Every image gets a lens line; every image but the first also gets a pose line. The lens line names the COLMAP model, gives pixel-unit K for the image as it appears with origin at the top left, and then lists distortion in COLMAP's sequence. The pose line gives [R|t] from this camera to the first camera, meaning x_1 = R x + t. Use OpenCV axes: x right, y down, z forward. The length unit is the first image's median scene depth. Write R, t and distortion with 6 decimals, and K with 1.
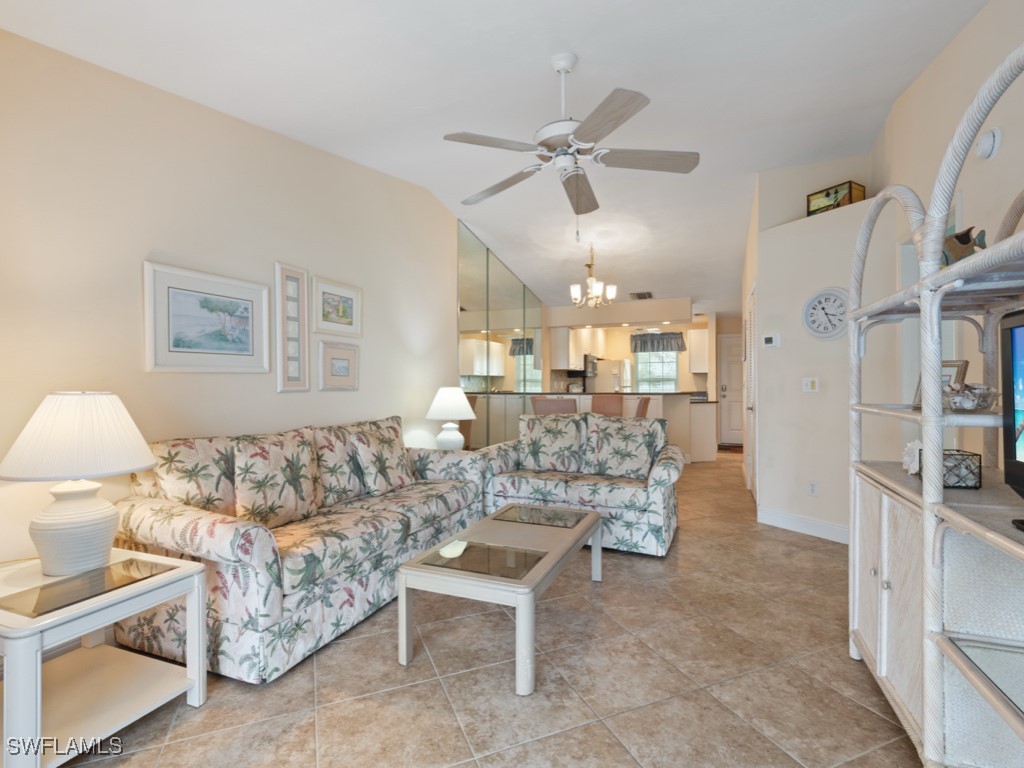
lens RADIAL K [[497.5, 0, 505.4], [0, 497.5, 382.4], [0, 0, 1]] dist [-0.003461, -0.000740]
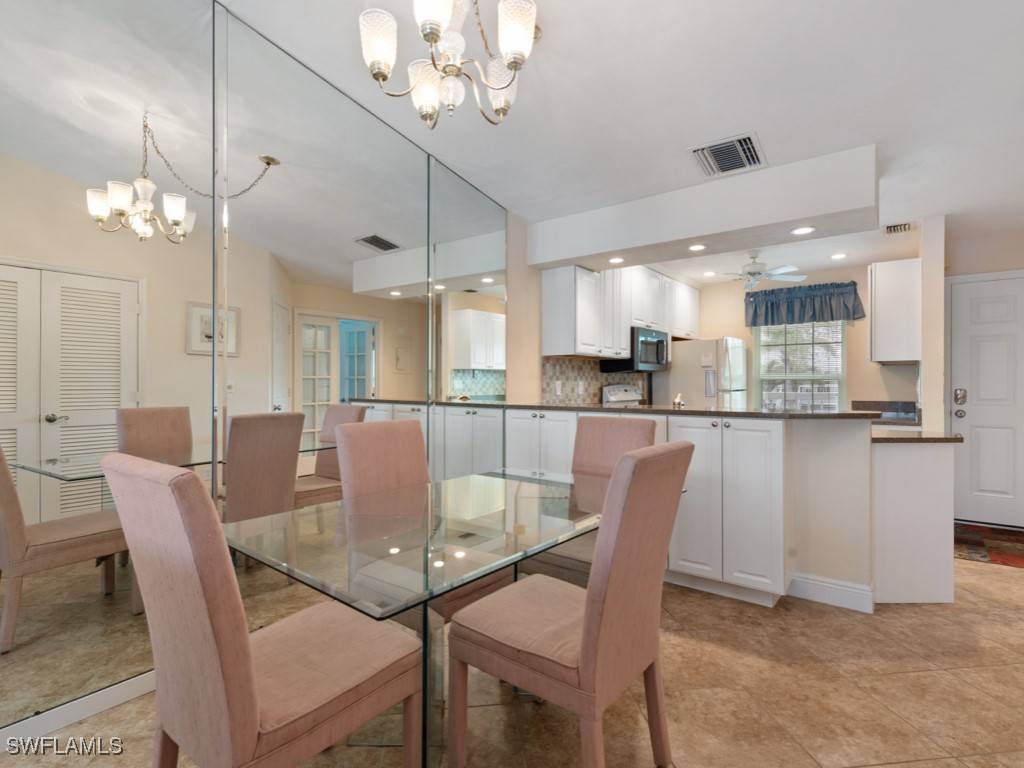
lens RADIAL K [[497.5, 0, 520.8], [0, 497.5, 380.5], [0, 0, 1]] dist [-0.003461, -0.000740]
pose [[0.966052, 0.002207, -0.258337, 0.190683], [-0.001918, 0.999997, 0.001371, -0.002802], [0.258340, -0.000829, 0.966054, 0.514566]]
